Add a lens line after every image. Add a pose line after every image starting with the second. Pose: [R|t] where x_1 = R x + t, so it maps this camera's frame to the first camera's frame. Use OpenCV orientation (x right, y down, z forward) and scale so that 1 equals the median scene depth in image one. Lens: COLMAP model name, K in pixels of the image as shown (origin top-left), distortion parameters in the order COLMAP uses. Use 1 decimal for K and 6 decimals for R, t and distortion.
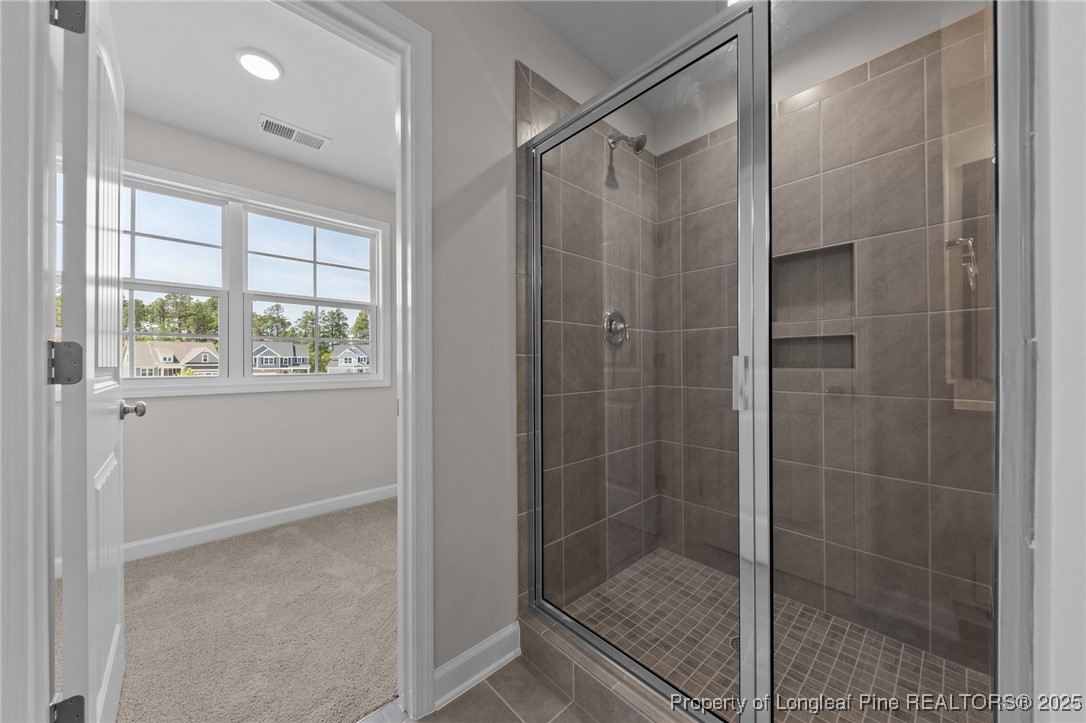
lens RADIAL K [[379.3, 0, 535.6], [0, 379.3, 362.3], [0, 0, 1]] dist [0.008881, -0.001064]
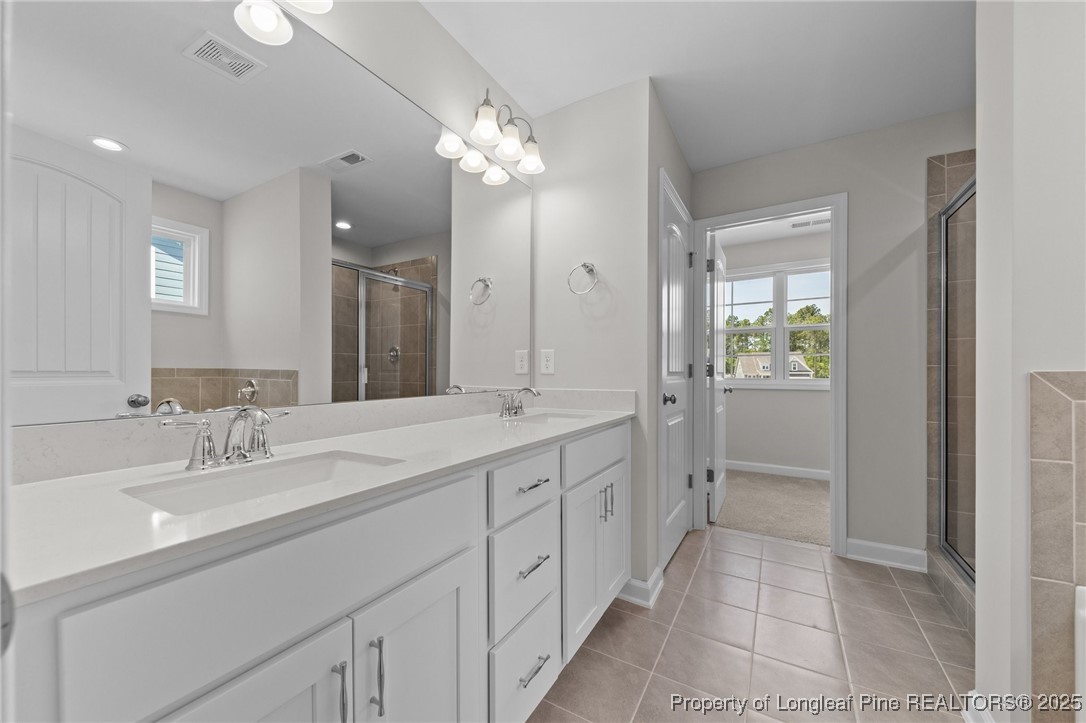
lens RADIAL K [[395.0, 0, 537.0], [0, 395.0, 368.8], [0, 0, 1]] dist [0.000859, -0.001348]
pose [[0.274278, -0.002699, -0.961647, 0.962609], [-0.000774, 0.999995, -0.003027, -0.001940], [0.961650, 0.001575, 0.274274, -0.803664]]
